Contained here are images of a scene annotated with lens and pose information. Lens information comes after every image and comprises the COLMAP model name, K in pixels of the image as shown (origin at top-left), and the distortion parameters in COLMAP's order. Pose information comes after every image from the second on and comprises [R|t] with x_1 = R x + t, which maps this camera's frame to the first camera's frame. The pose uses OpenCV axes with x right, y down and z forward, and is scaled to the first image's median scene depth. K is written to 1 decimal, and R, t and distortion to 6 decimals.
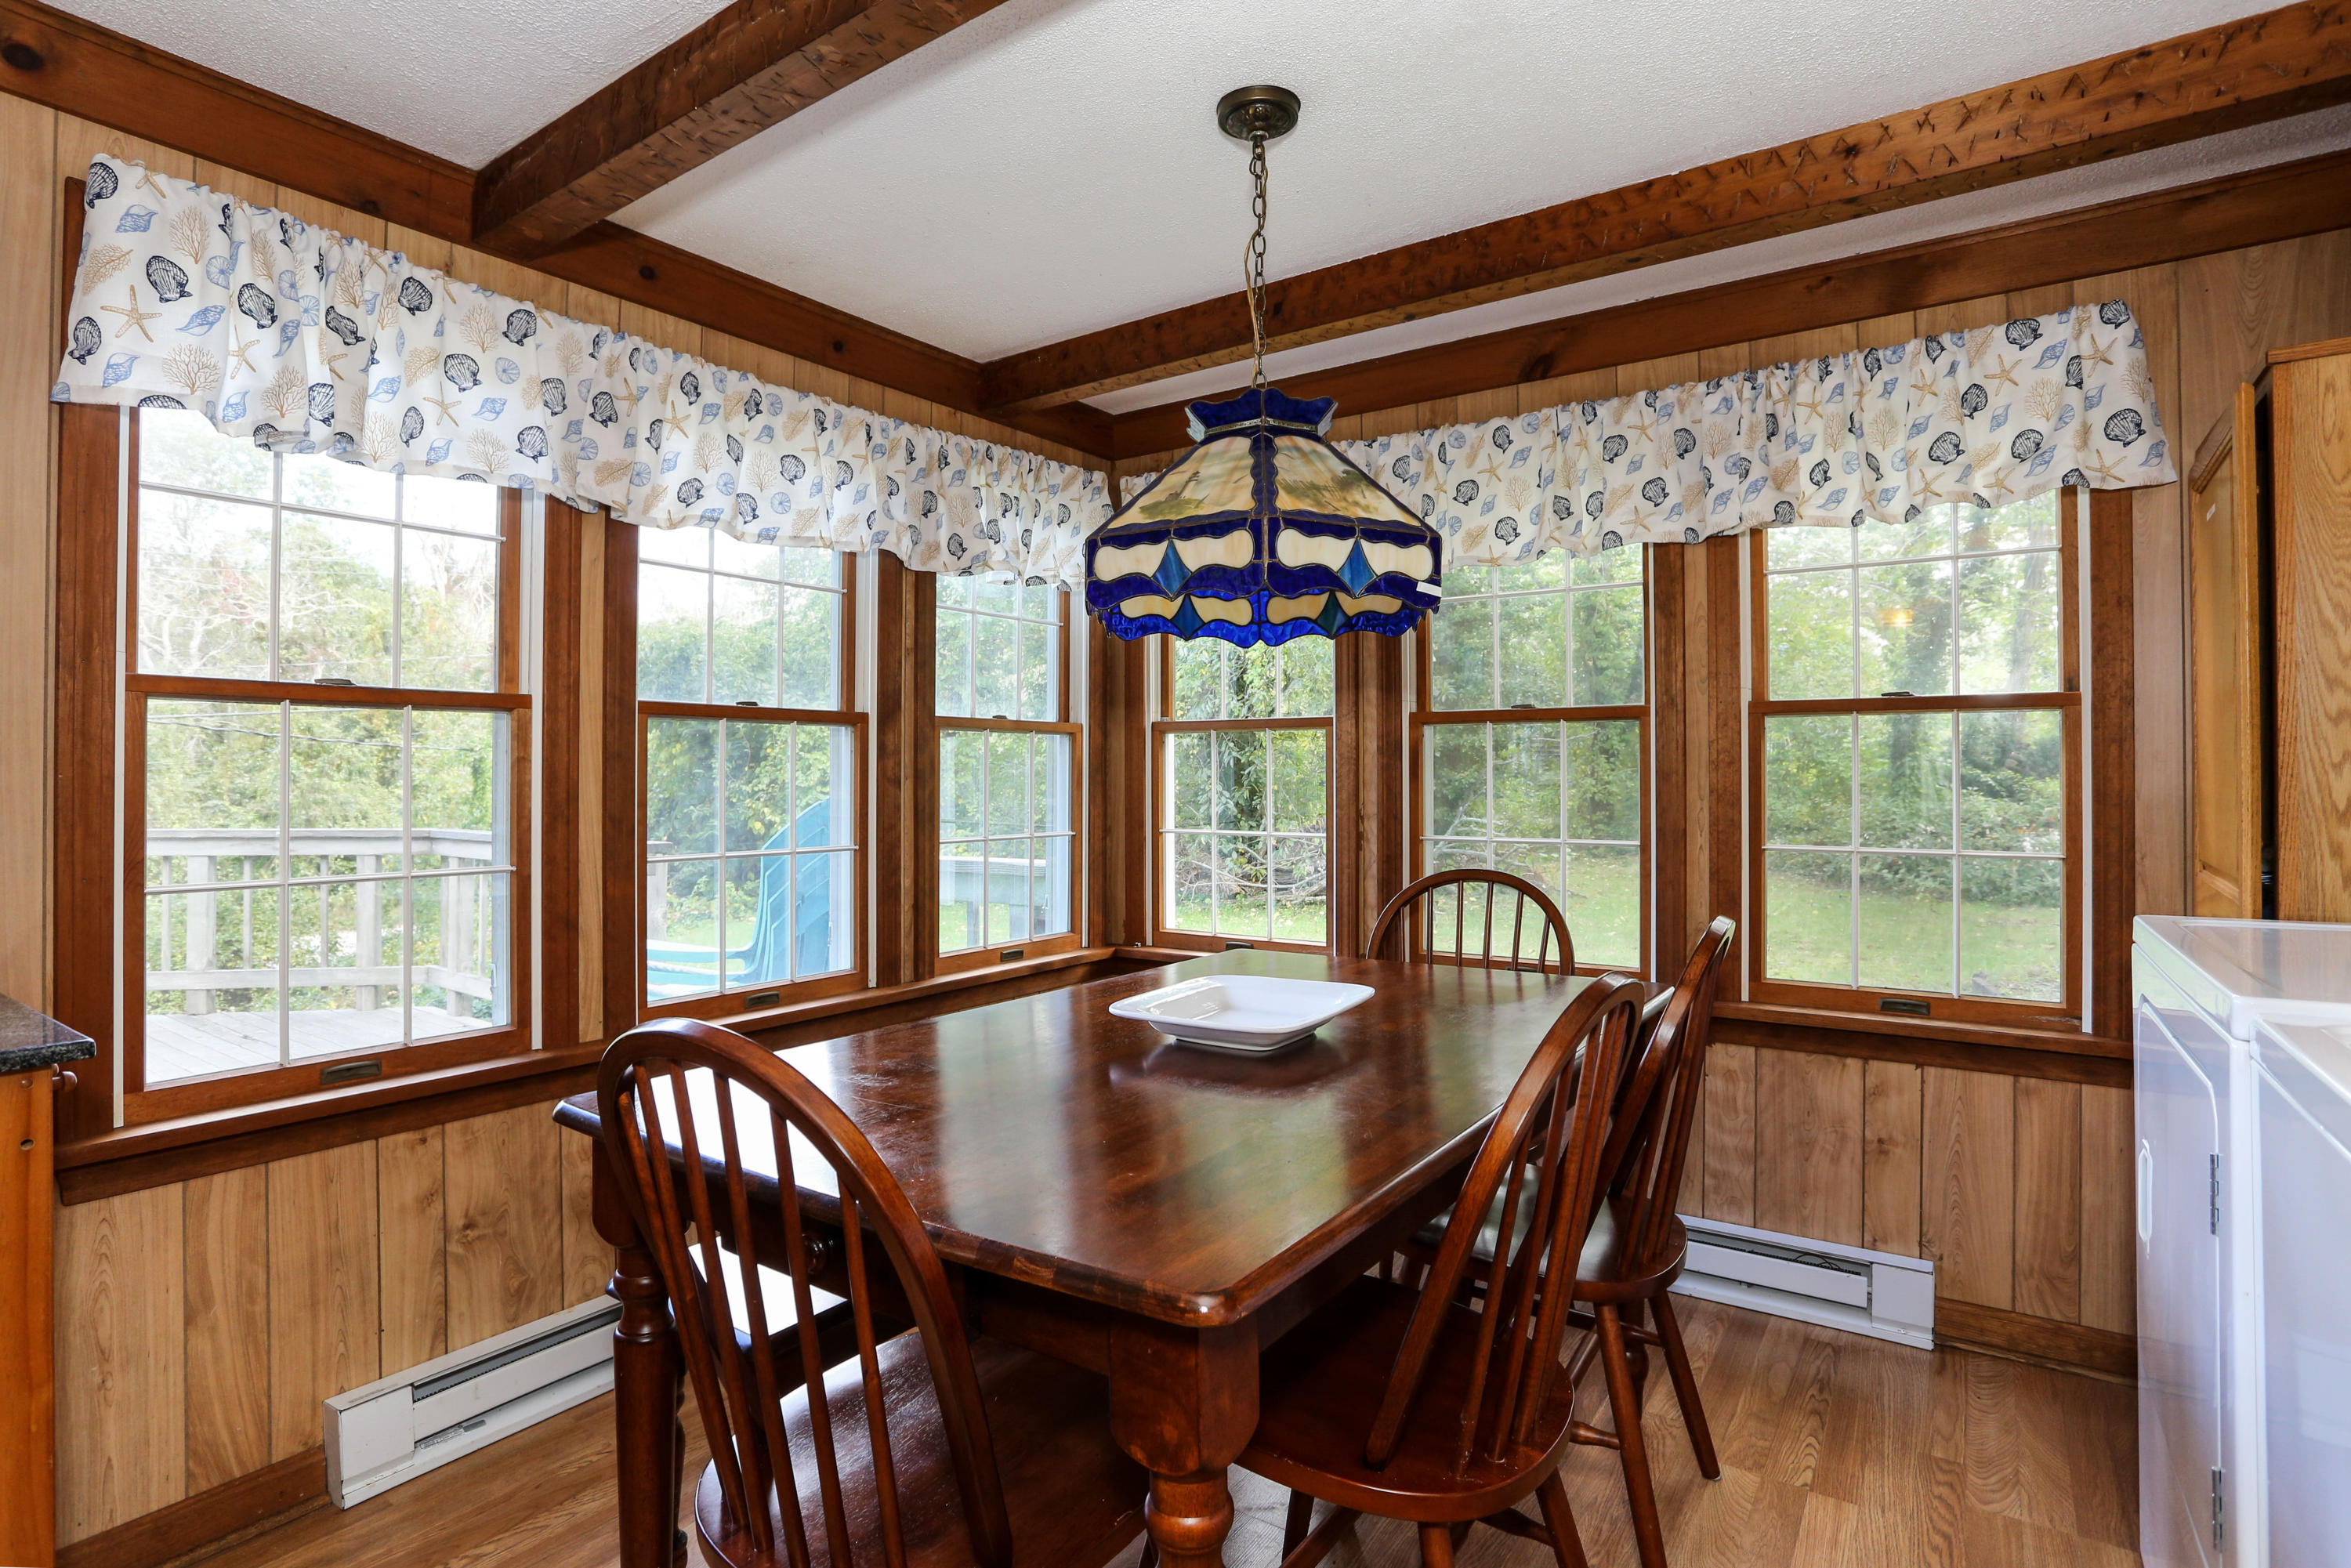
lens RADIAL K [[1179.0, 0, 1172.9], [0, 1179.0, 762.4], [0, 0, 1]] dist [-0.018703, 0.000580]
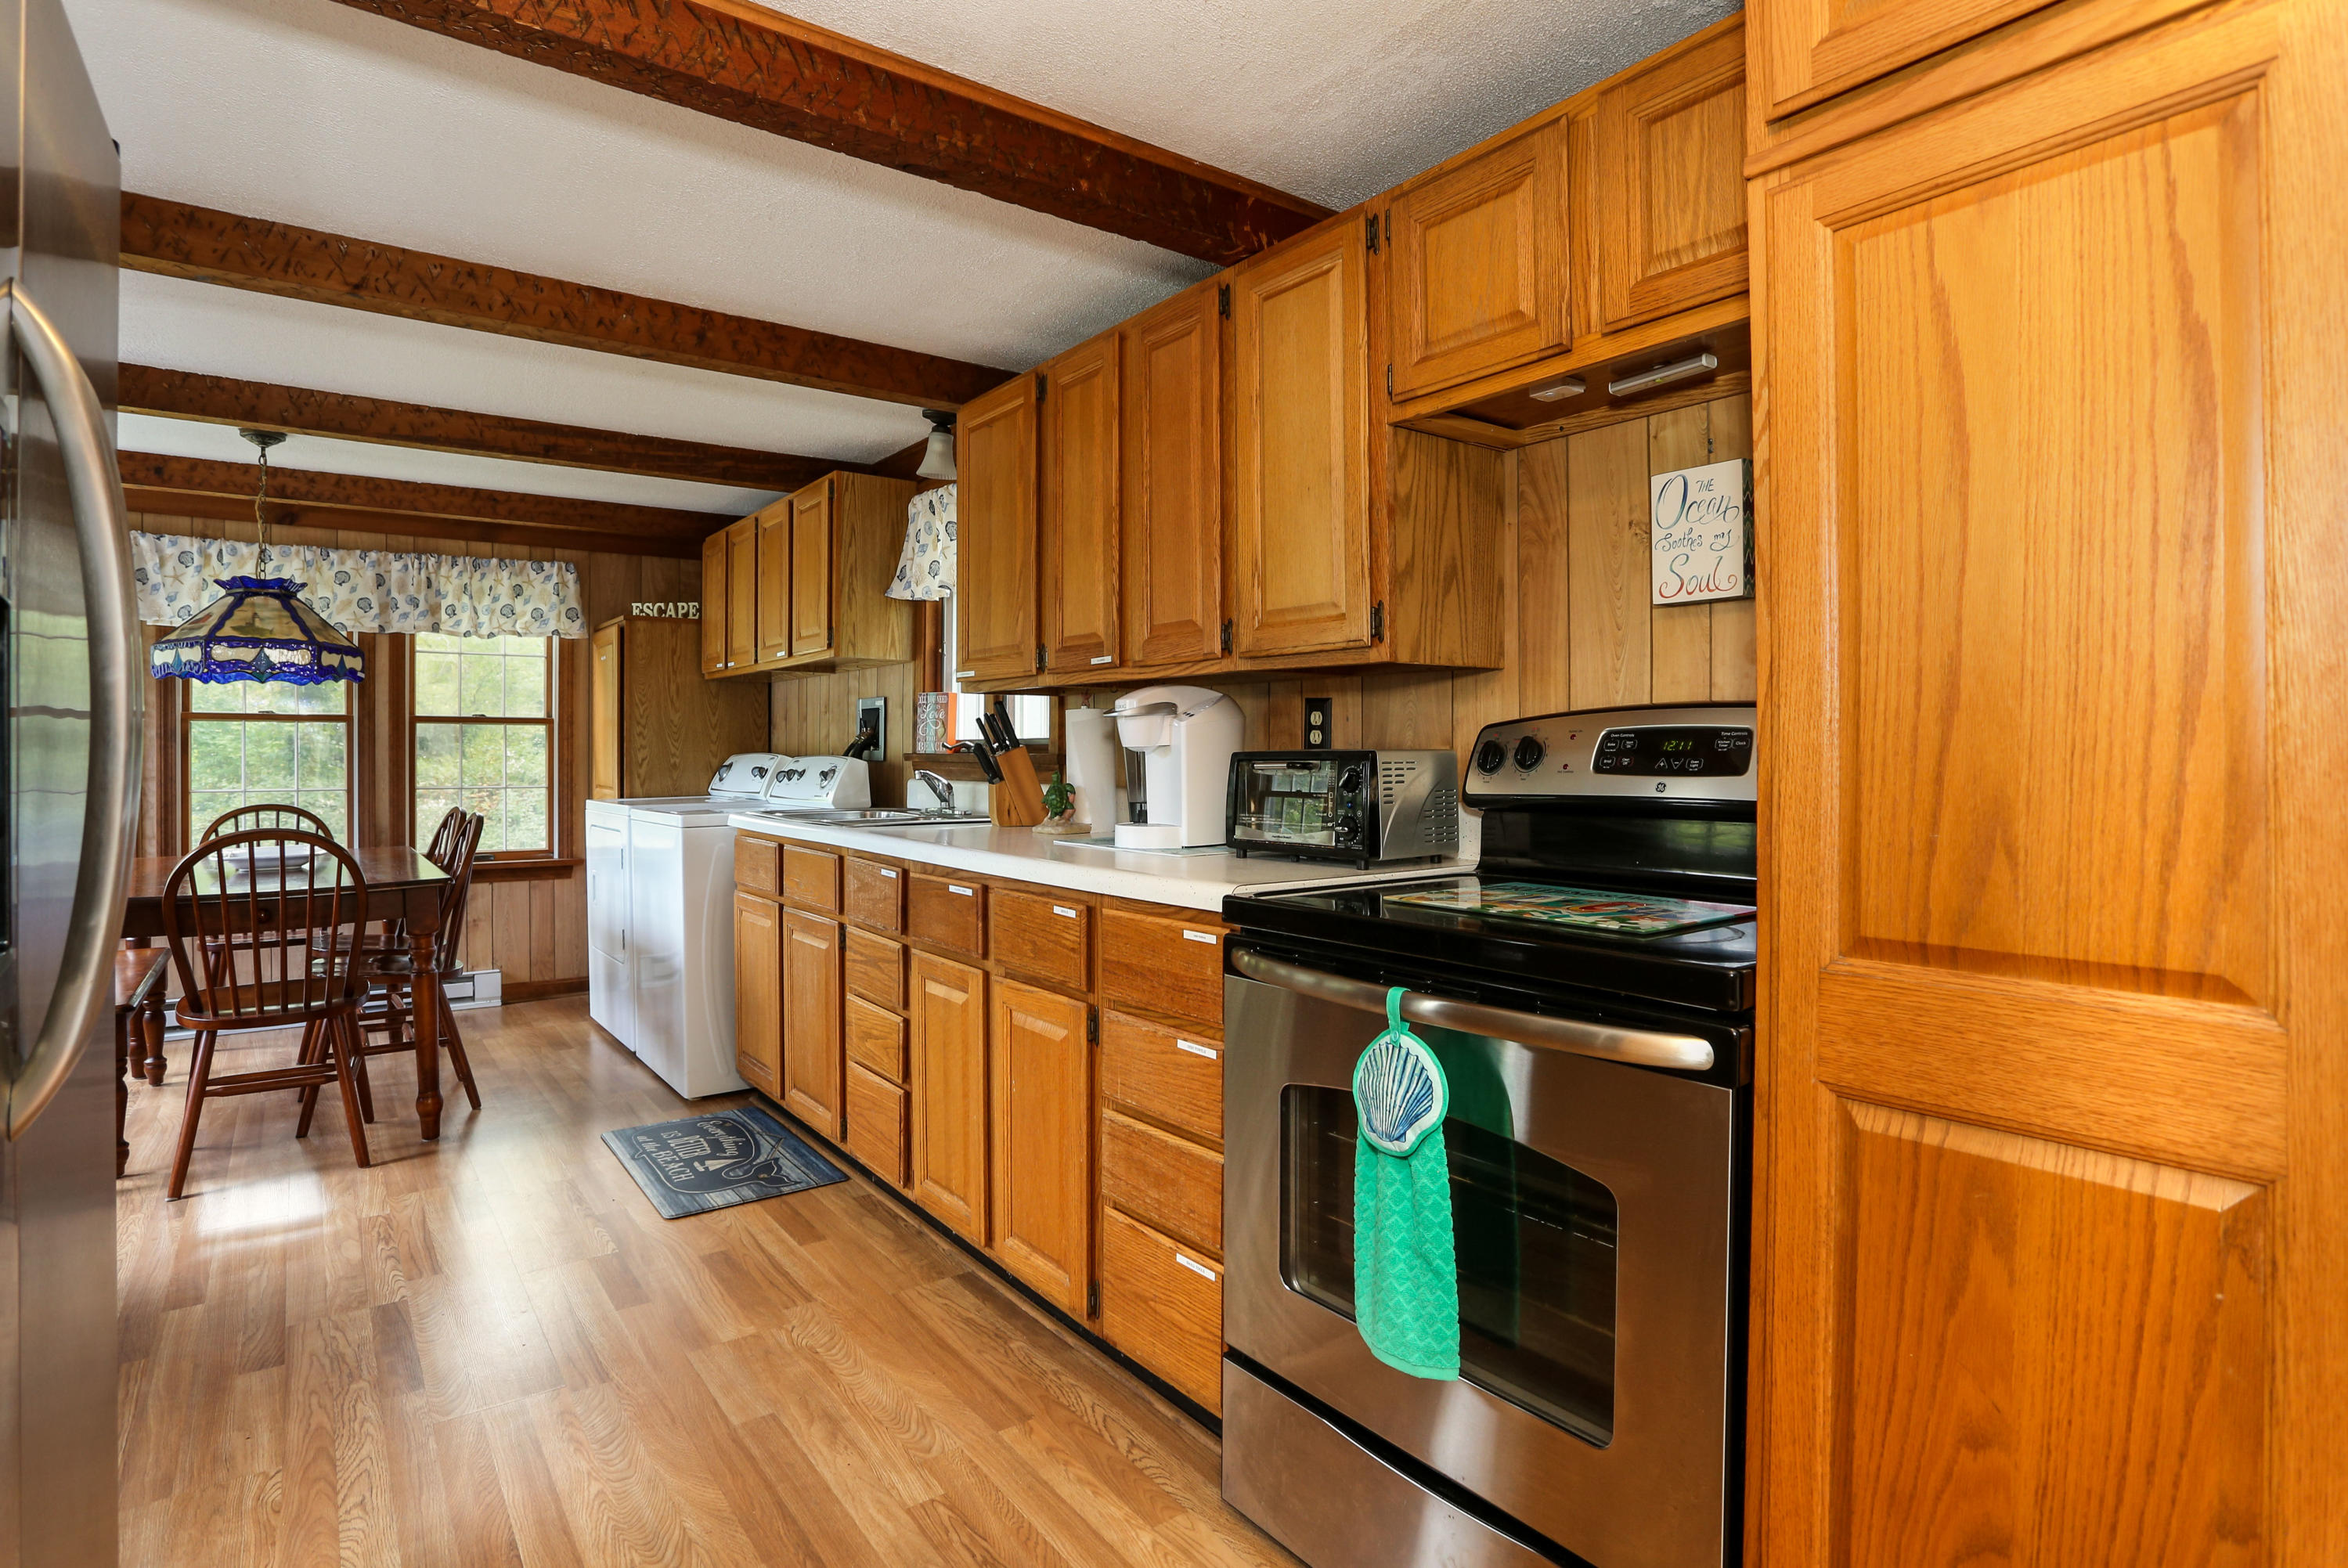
lens RADIAL K [[1246.7, 0, 1167.1], [0, 1246.7, 762.0], [0, 0, 1]] dist [-0.032585, 0.000027]
pose [[0.338542, -0.002726, 0.940947, -1.135056], [-0.007733, 0.999954, 0.005679, 0.004206], [-0.940919, -0.009199, 0.338506, -1.000918]]
